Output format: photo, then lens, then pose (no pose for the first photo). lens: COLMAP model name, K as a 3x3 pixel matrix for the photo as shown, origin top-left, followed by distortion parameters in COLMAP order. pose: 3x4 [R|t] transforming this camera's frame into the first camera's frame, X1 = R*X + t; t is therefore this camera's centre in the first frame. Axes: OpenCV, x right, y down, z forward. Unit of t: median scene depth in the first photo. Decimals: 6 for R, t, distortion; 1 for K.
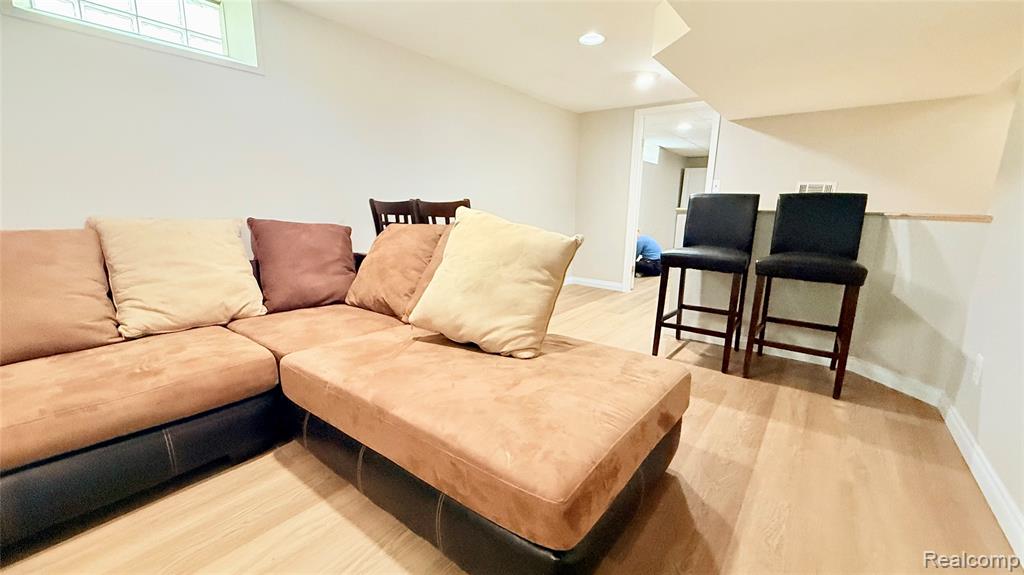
lens RADIAL K [[411.0, 0, 509.2], [0, 411.0, 288.5], [0, 0, 1]] dist [-0.000603, -0.000025]
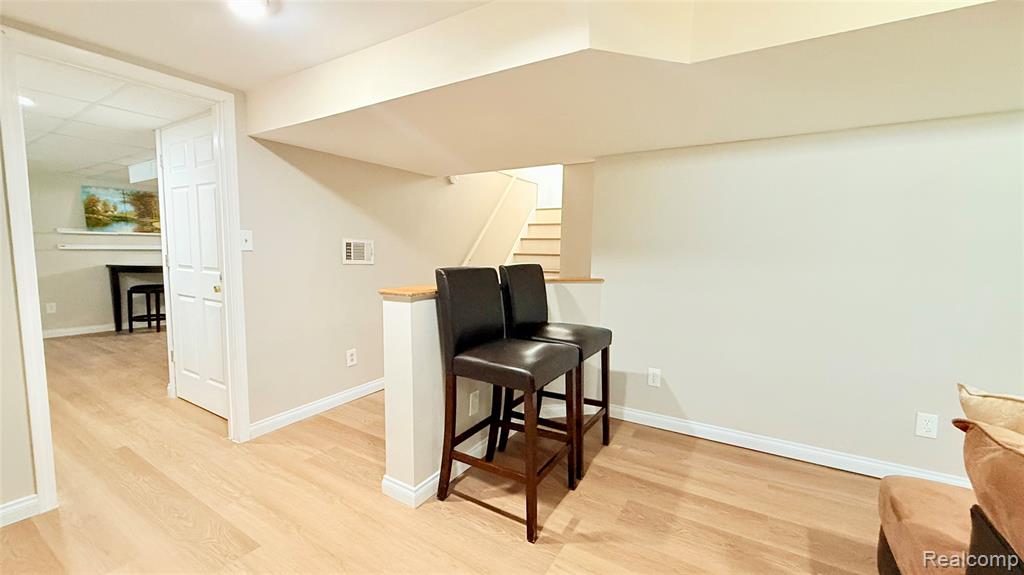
lens RADIAL K [[411.0, 0, 509.2], [0, 411.0, 288.5], [0, 0, 1]] dist [-0.000603, -0.000025]
pose [[-0.118349, -0.114035, 0.986402, -0.241347], [0.181763, 0.974111, 0.134422, -0.355382], [-0.976194, 0.195201, -0.094558, 1.300367]]
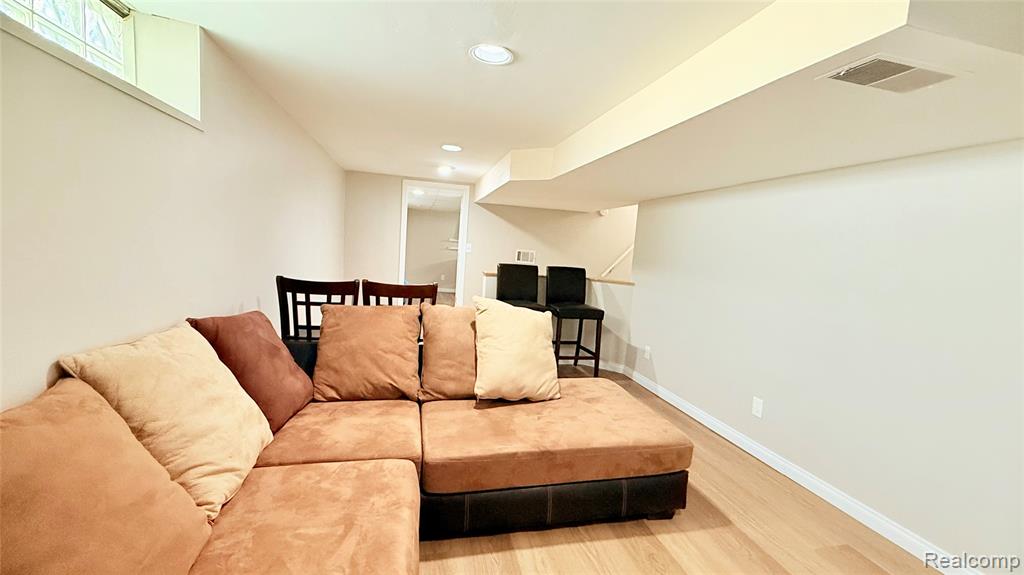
lens RADIAL K [[411.0, 0, 509.2], [0, 411.0, 288.5], [0, 0, 1]] dist [-0.000603, -0.000025]
pose [[0.630042, -0.055163, 0.774599, -0.866100], [0.098928, 0.995048, -0.009604, -0.167623], [-0.770234, 0.082681, 0.632379, 0.097934]]
